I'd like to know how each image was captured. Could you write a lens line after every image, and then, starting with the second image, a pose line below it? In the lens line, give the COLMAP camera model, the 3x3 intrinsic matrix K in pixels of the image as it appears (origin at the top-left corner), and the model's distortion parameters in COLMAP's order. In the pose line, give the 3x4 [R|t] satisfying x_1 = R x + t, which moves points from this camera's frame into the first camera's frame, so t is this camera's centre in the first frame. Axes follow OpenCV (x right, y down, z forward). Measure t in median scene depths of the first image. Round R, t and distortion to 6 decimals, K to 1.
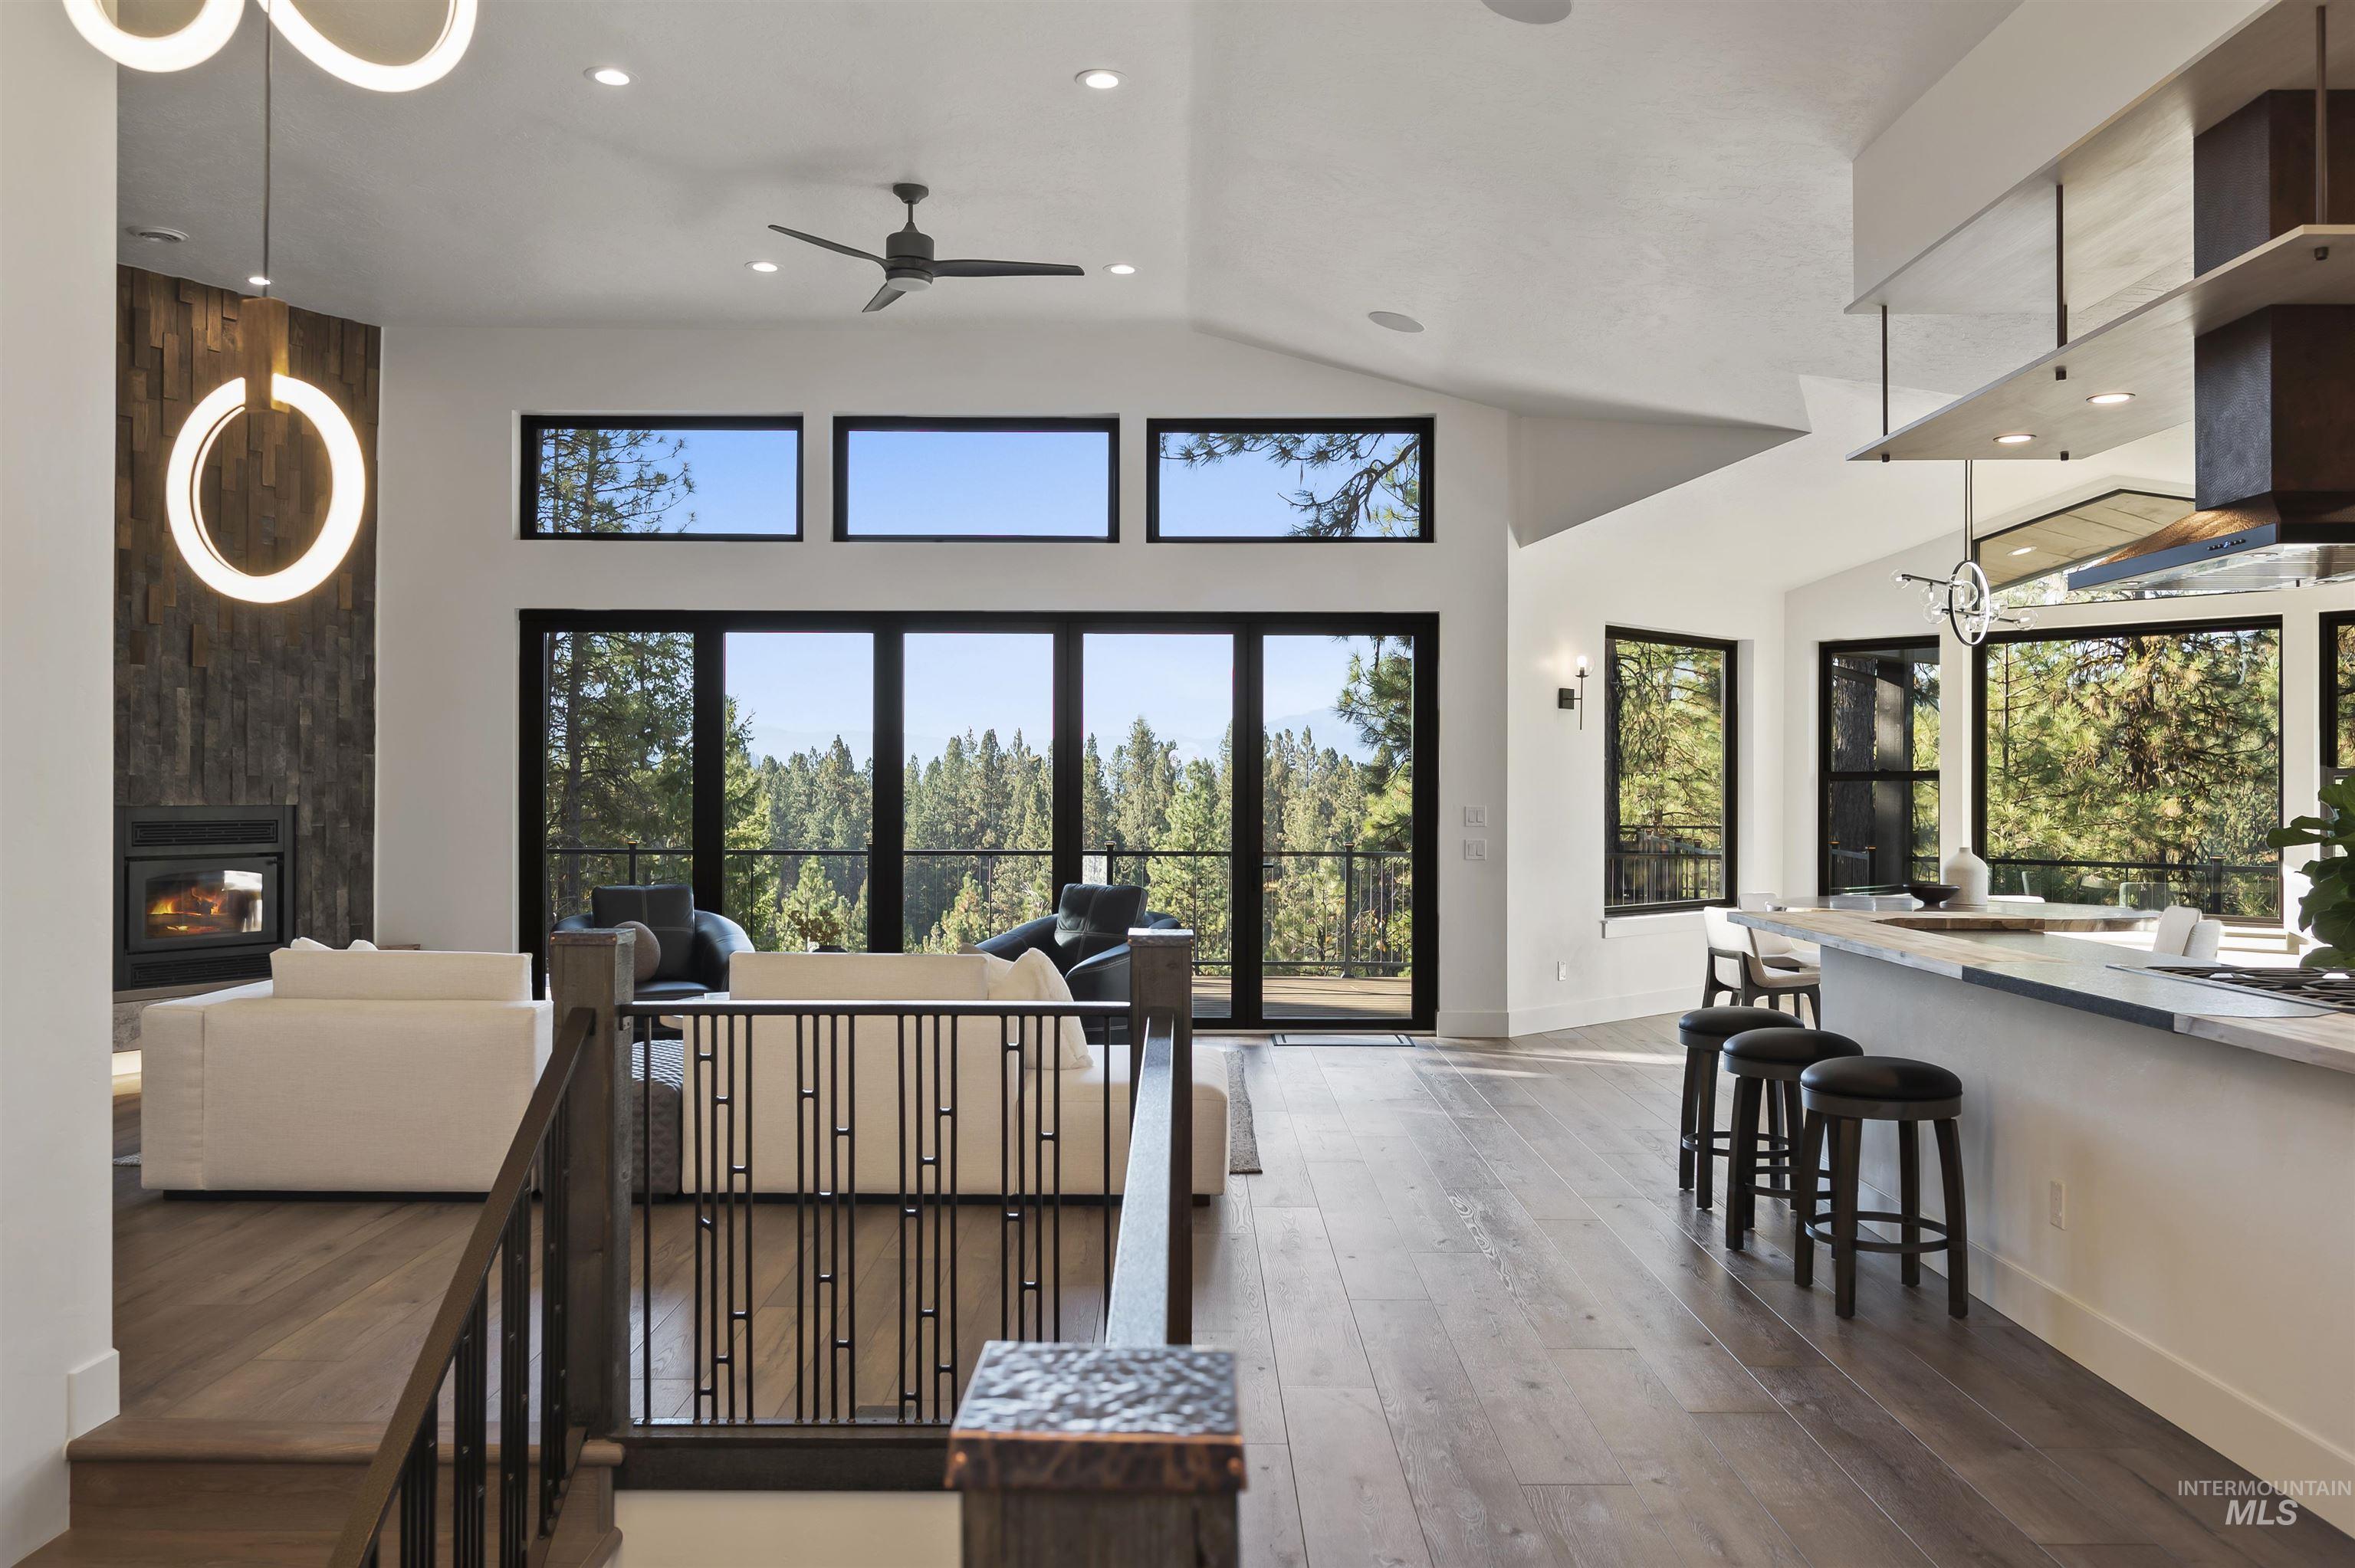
lens RADIAL K [[1835.8, 0, 1177.5], [0, 1835.8, 784.0], [0, 0, 1]] dist [-0.002860, 0.003537]
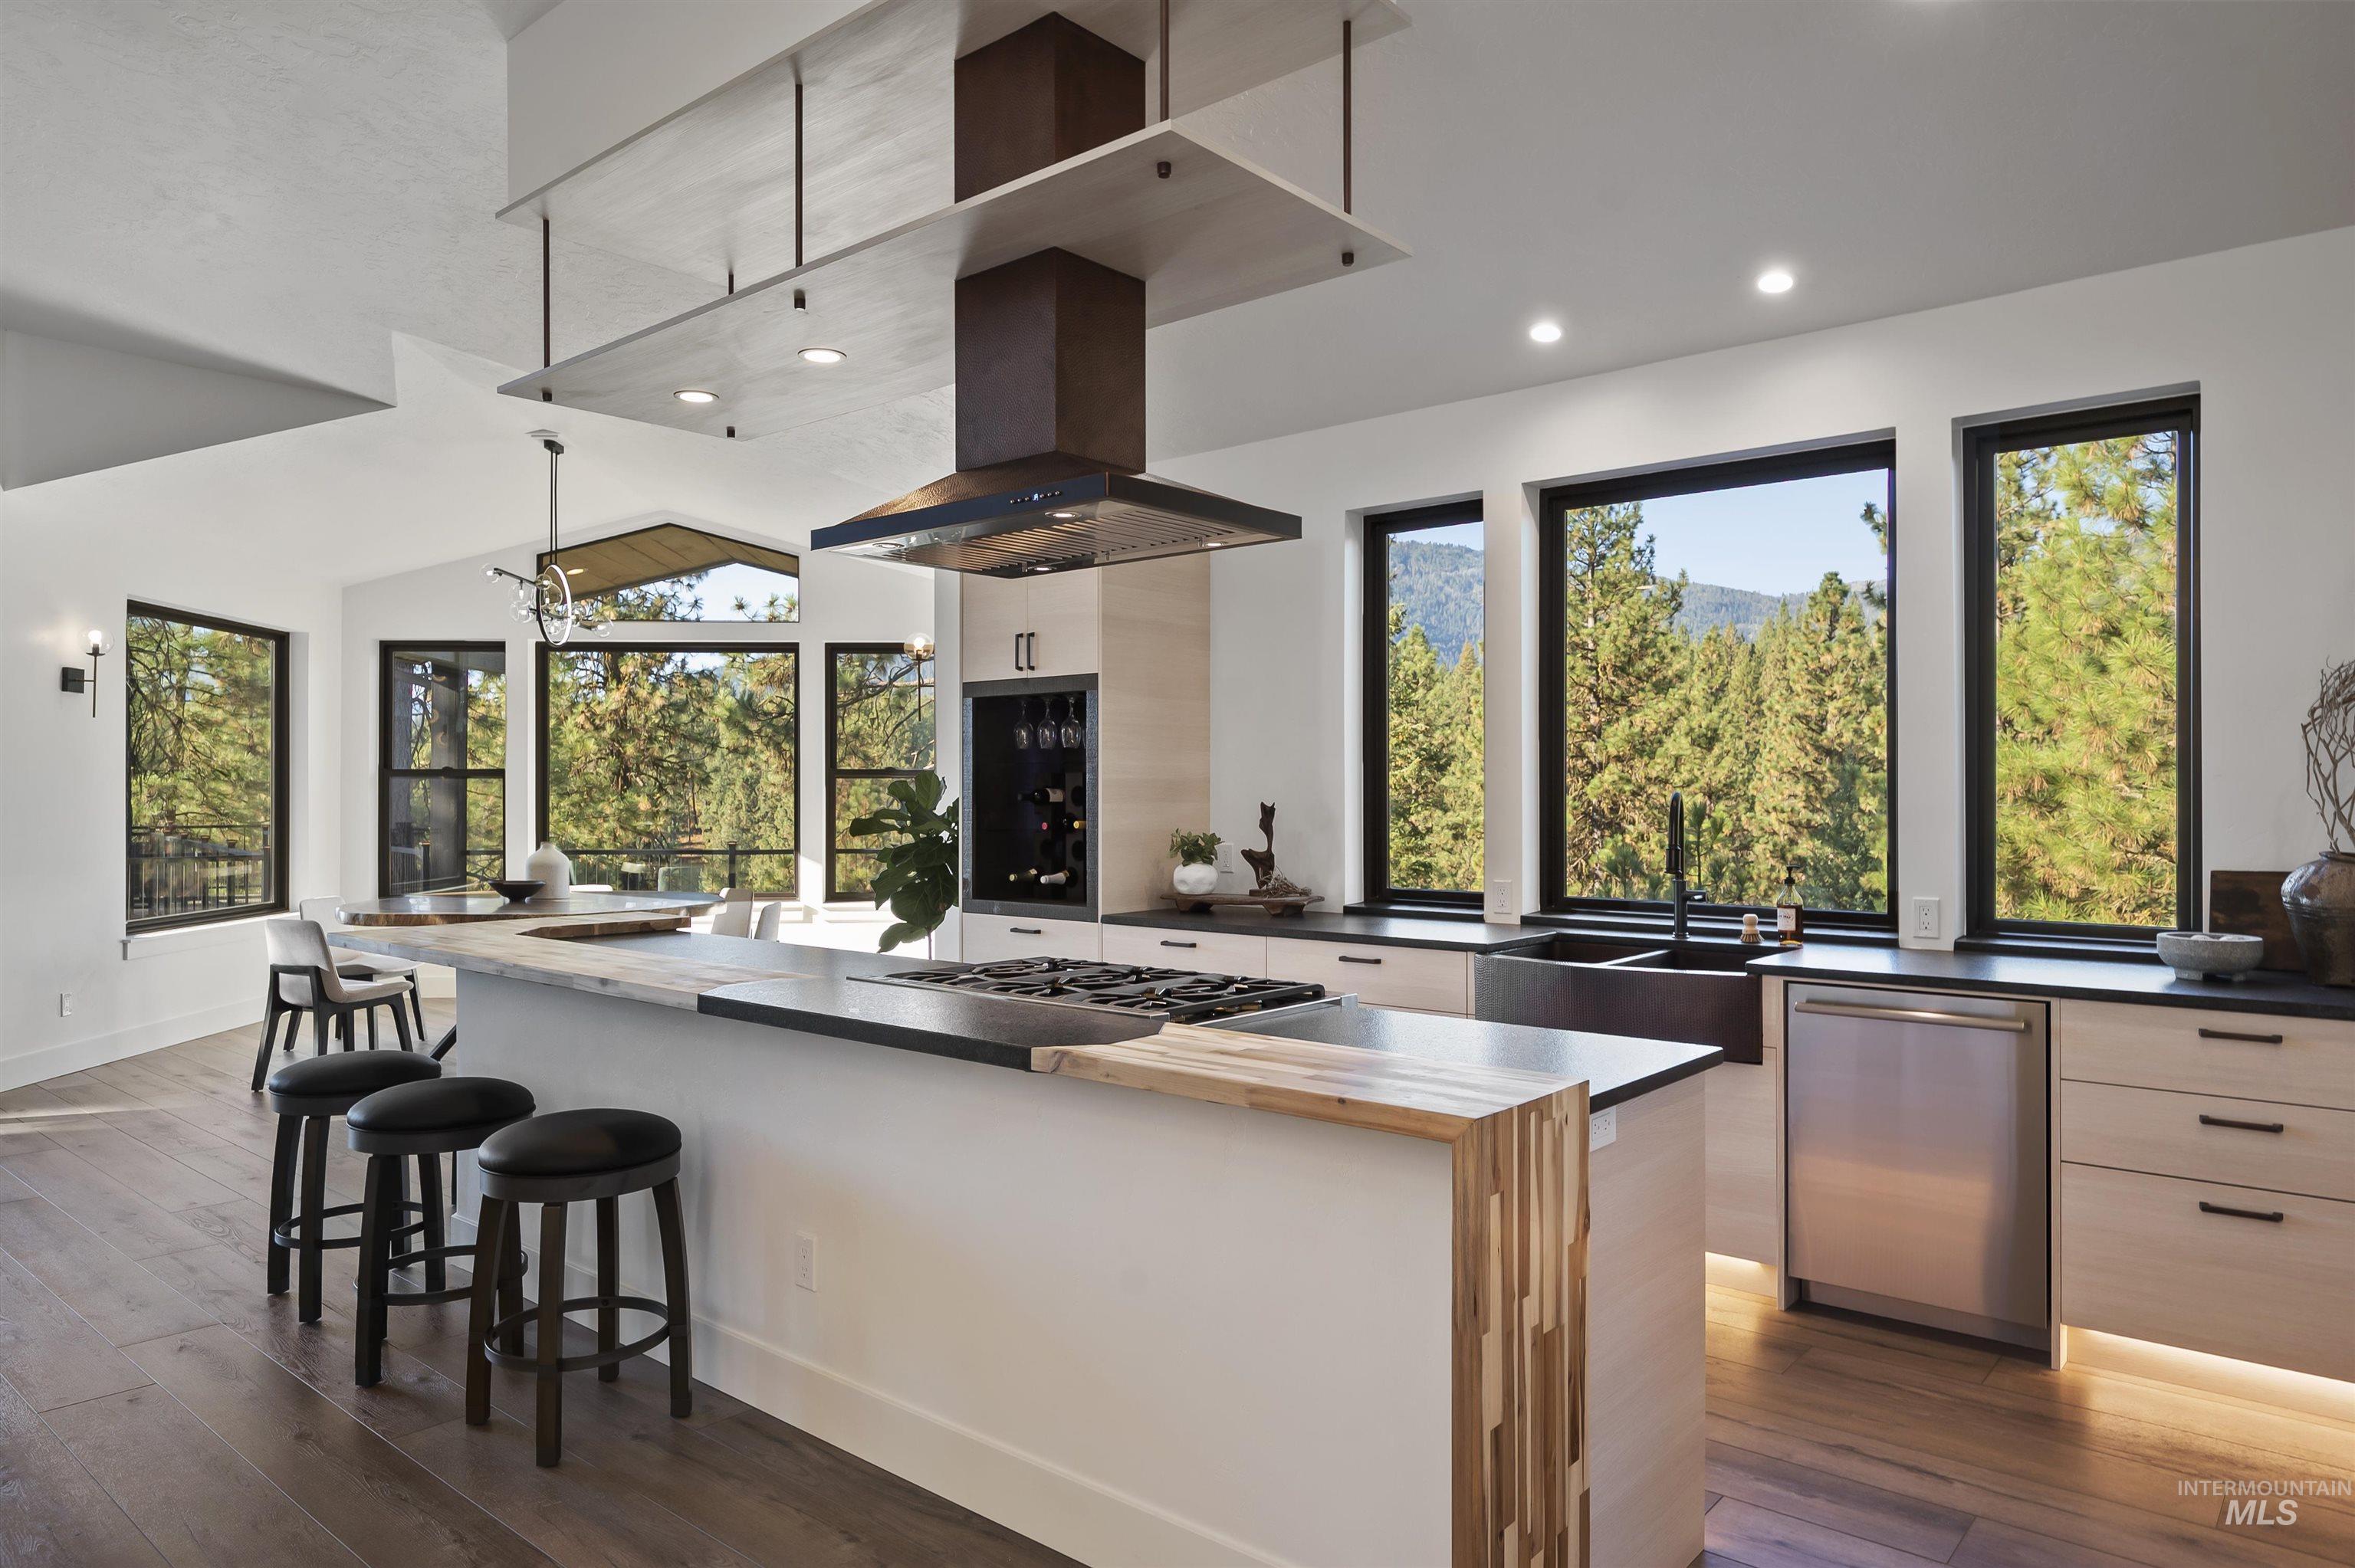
lens RADIAL K [[1456.2, 0, 1177.5], [0, 1456.2, 784.0], [0, 0, 1]] dist [-0.003995, -0.000017]
pose [[0.646620, 0.001542, 0.762810, 0.034043], [-0.000136, 0.999998, -0.001906, 0.003101], [-0.762812, 0.001129, 0.646619, 0.200238]]
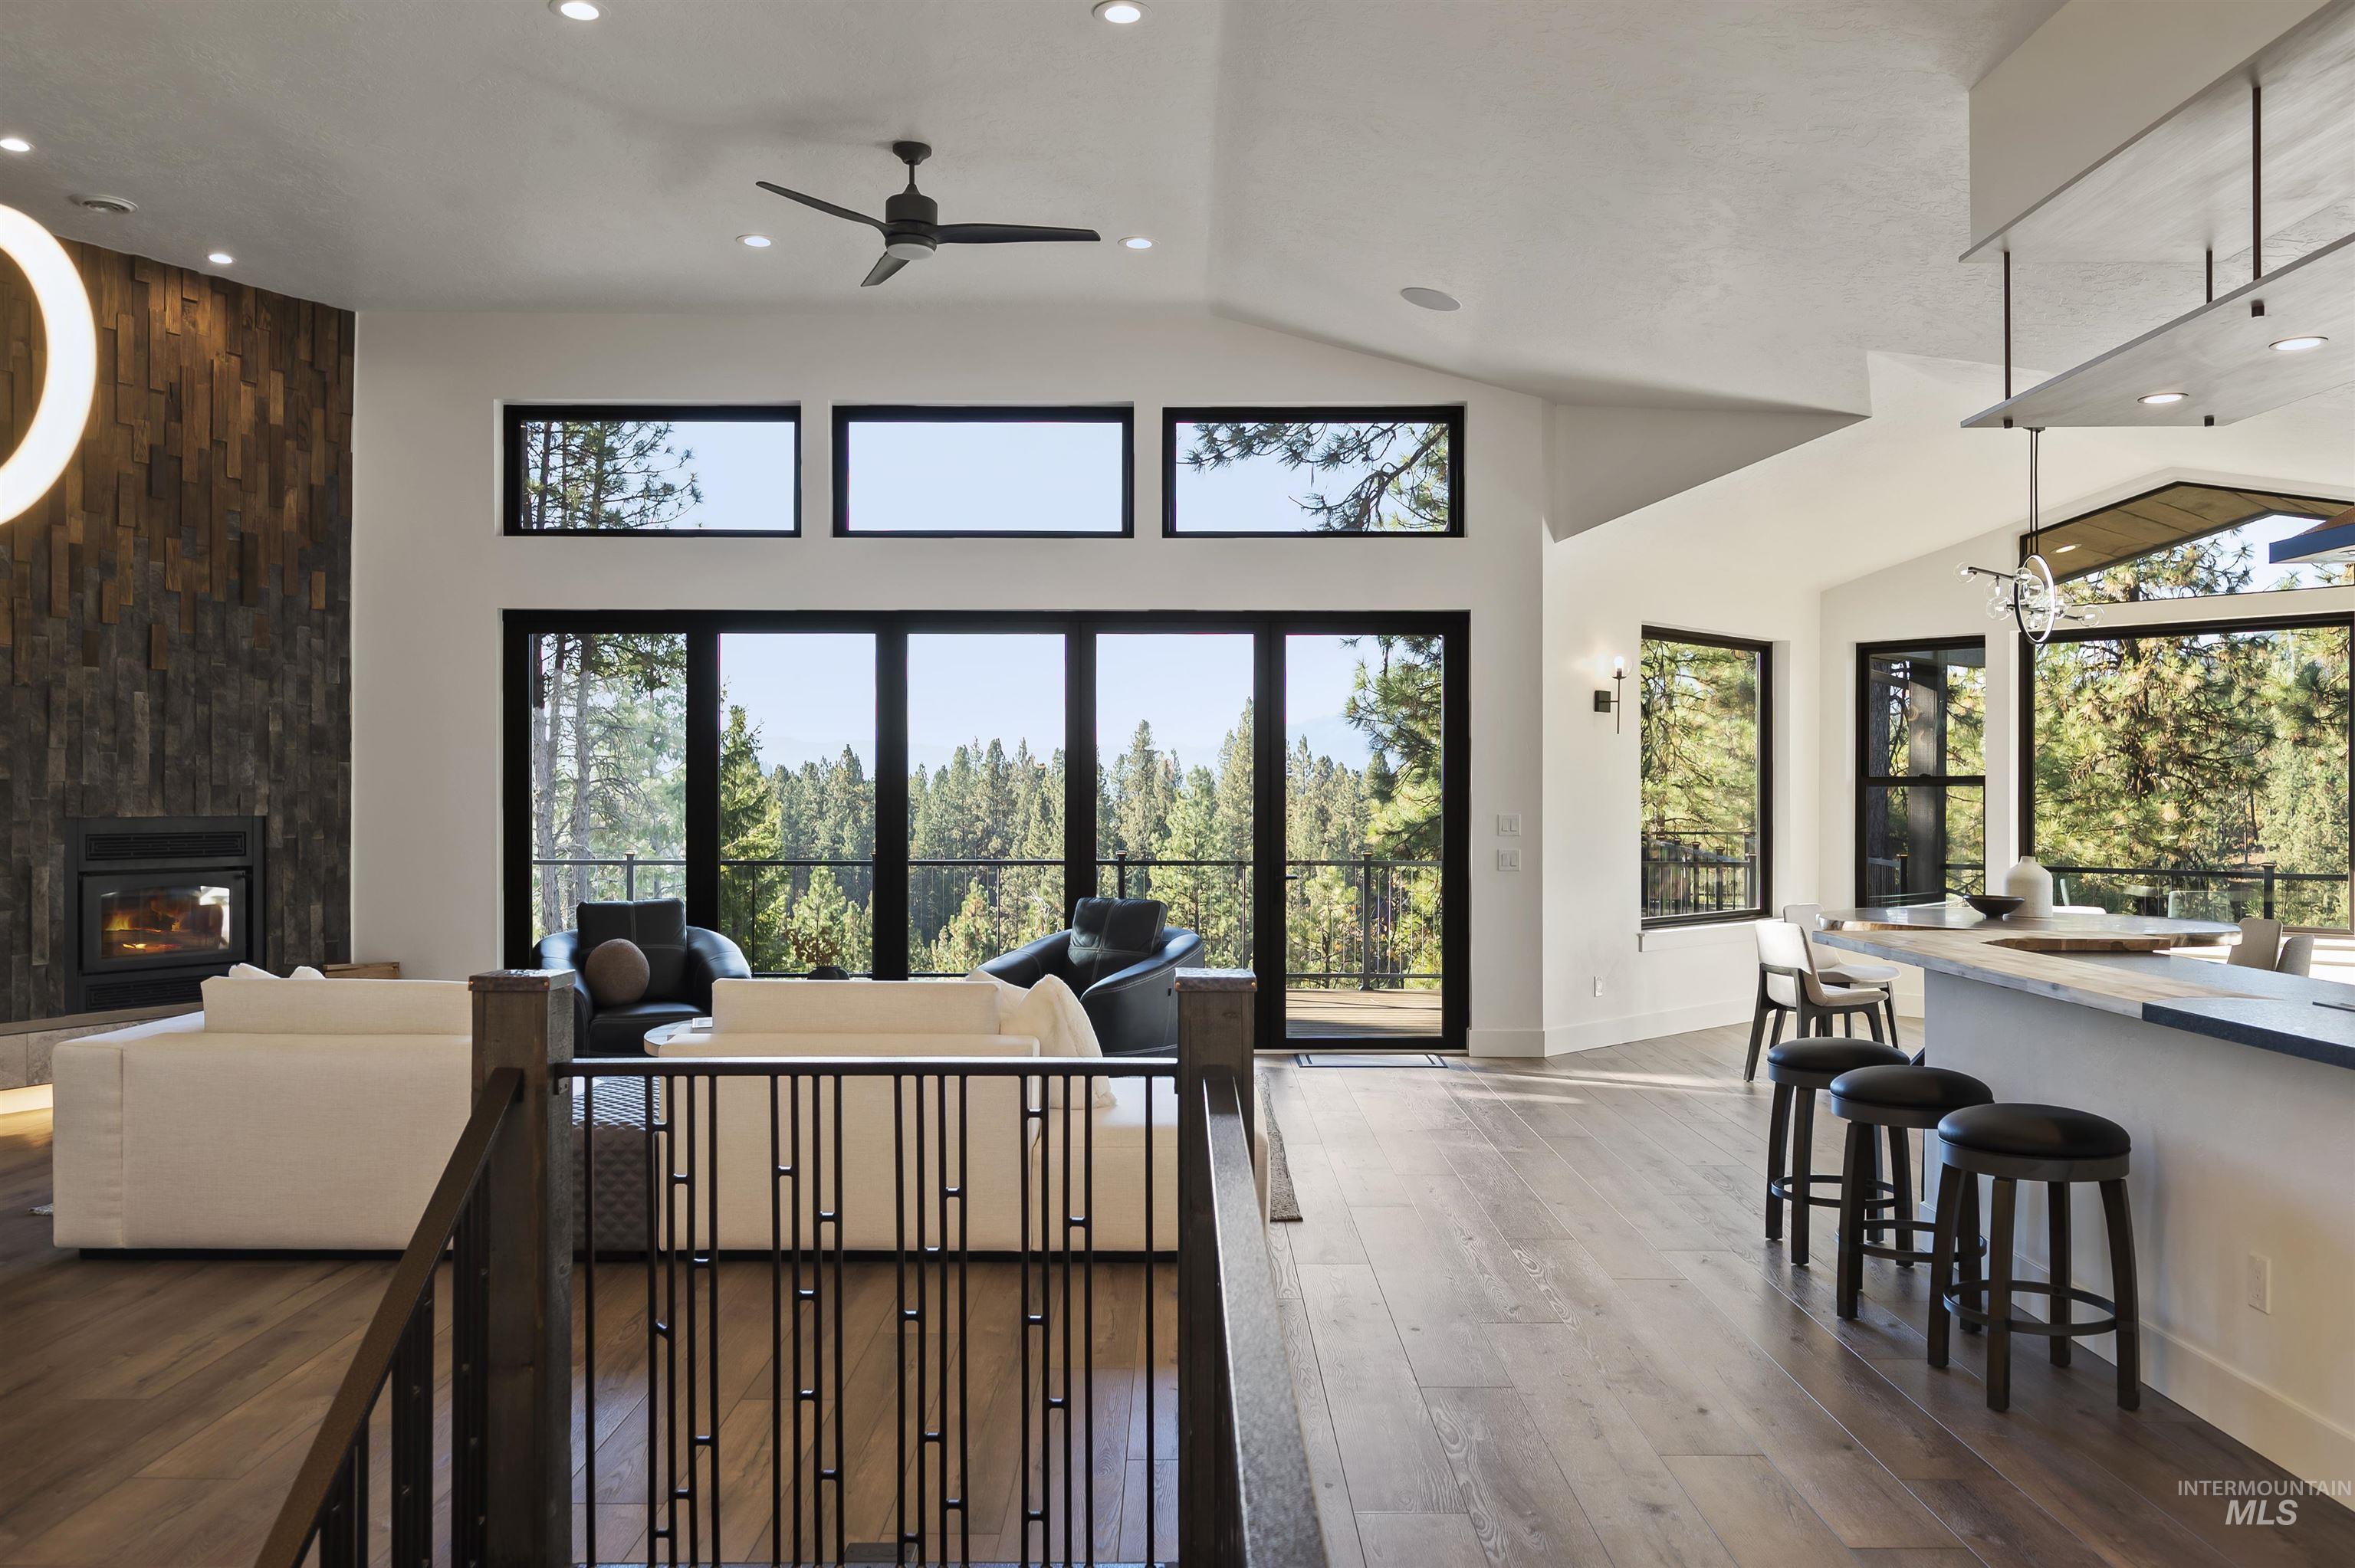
lens RADIAL K [[1776.0, 0, 1182.3], [0, 1776.0, 802.9], [0, 0, 1]] dist [-0.003664, 0.000920]
pose [[0.999993, -0.002299, 0.003041, -0.010461], [0.002279, 0.999976, 0.006570, -0.000217], [-0.003056, -0.006563, 0.999974, 0.084259]]
